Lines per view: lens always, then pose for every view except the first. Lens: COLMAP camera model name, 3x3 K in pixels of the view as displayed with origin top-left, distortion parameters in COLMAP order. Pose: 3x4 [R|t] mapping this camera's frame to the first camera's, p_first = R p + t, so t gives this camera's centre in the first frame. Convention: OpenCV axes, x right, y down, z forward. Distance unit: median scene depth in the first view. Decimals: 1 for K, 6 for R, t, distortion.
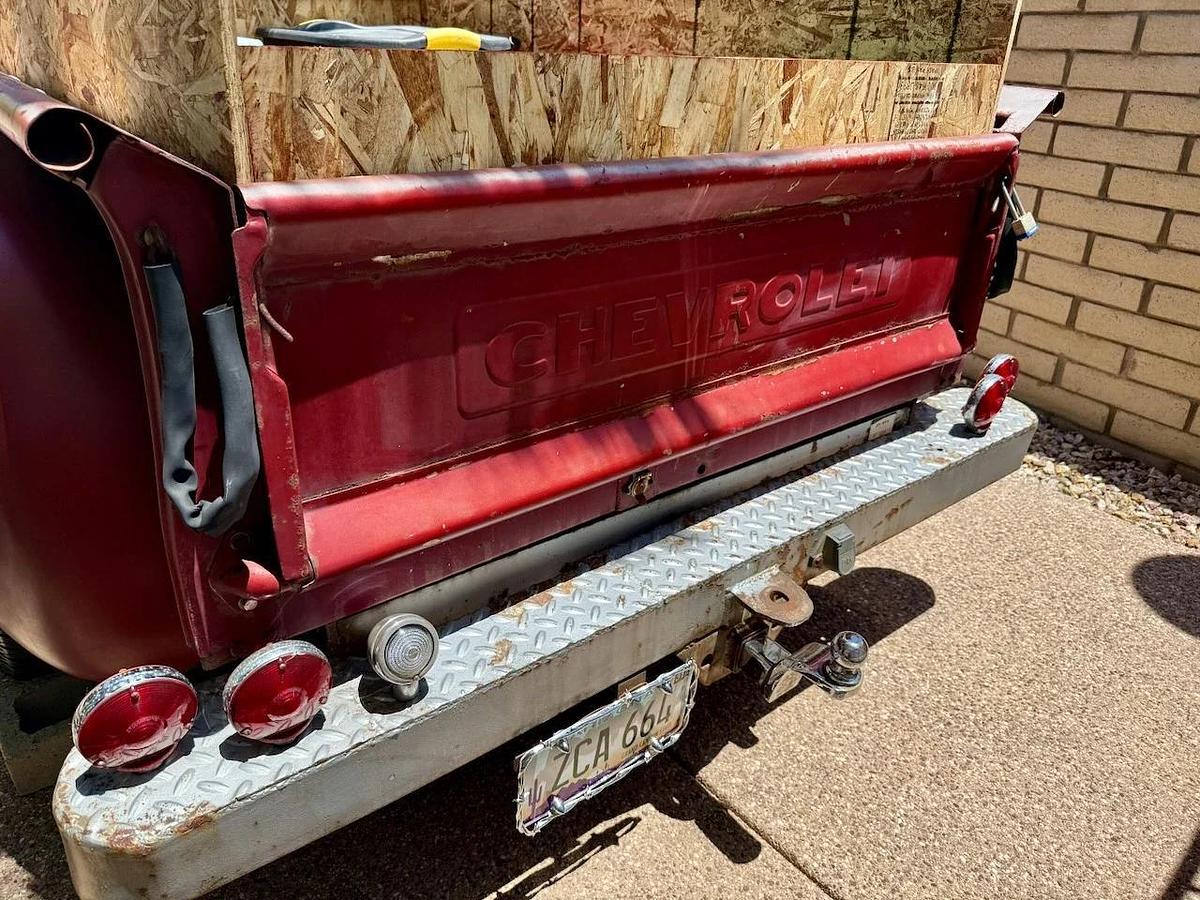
lens RADIAL K [[852.9, 0, 599.8], [0, 852.9, 457.5], [0, 0, 1]] dist [0.073011, -0.114137]
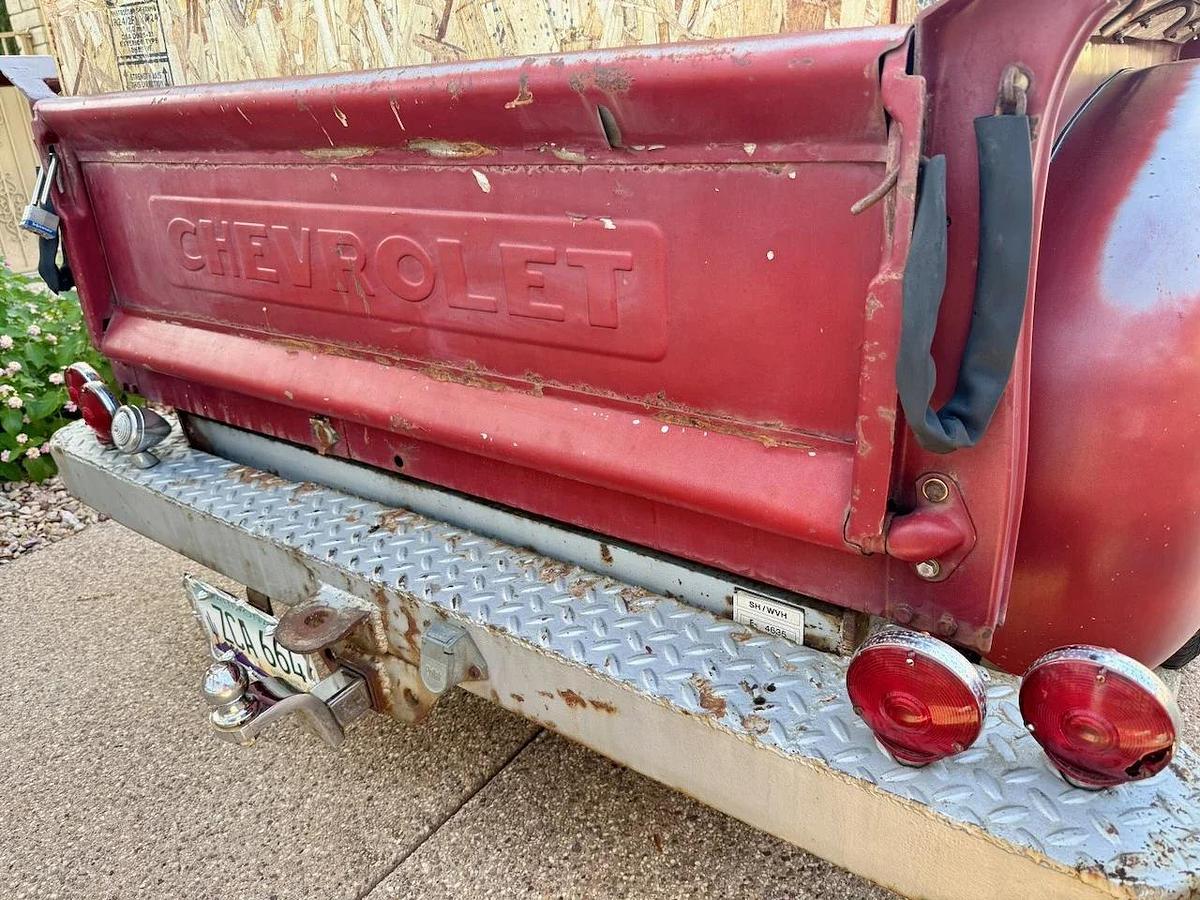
lens RADIAL K [[852.9, 0, 599.8], [0, 852.9, 457.5], [0, 0, 1]] dist [0.073011, -0.114137]
pose [[0.252501, 0.334712, -0.907861, 0.883302], [-0.373080, 0.899392, 0.227826, -0.242489], [0.892779, 0.281178, 0.351972, 0.815613]]
